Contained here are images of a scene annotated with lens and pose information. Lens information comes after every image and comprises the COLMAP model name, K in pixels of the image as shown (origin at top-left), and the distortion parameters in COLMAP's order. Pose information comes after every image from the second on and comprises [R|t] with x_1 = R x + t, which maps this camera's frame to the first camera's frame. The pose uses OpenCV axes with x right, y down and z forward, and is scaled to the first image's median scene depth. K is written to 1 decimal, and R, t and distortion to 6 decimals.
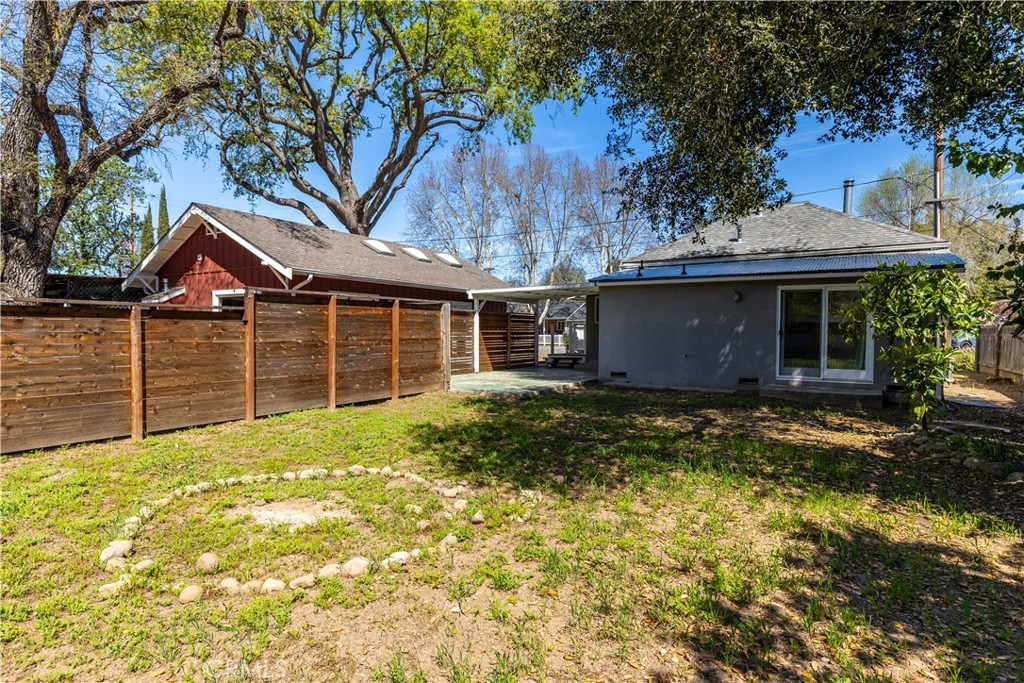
lens RADIAL K [[547.7, 0, 513.2], [0, 547.7, 337.9], [0, 0, 1]] dist [0.004542, 0.000971]
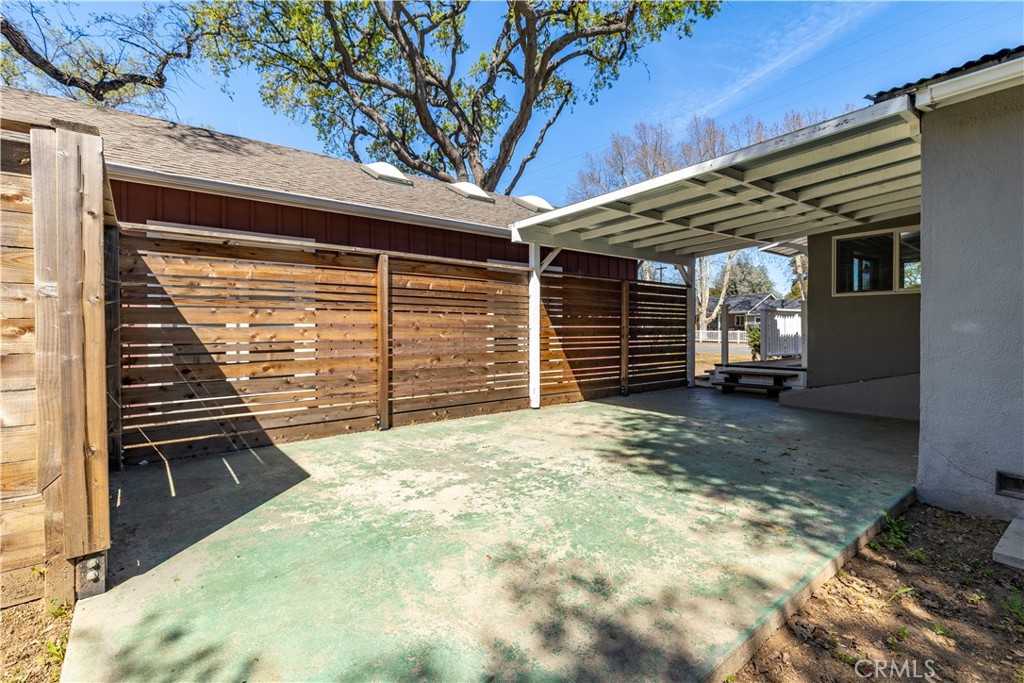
lens RADIAL K [[461.3, 0, 503.5], [0, 461.3, 335.0], [0, 0, 1]] dist [0.004465, 0.000415]
pose [[0.927223, -0.000923, -0.374509, 0.048987], [0.000042, 0.999997, -0.002363, 0.004600], [0.374510, 0.002175, 0.927220, 0.614951]]
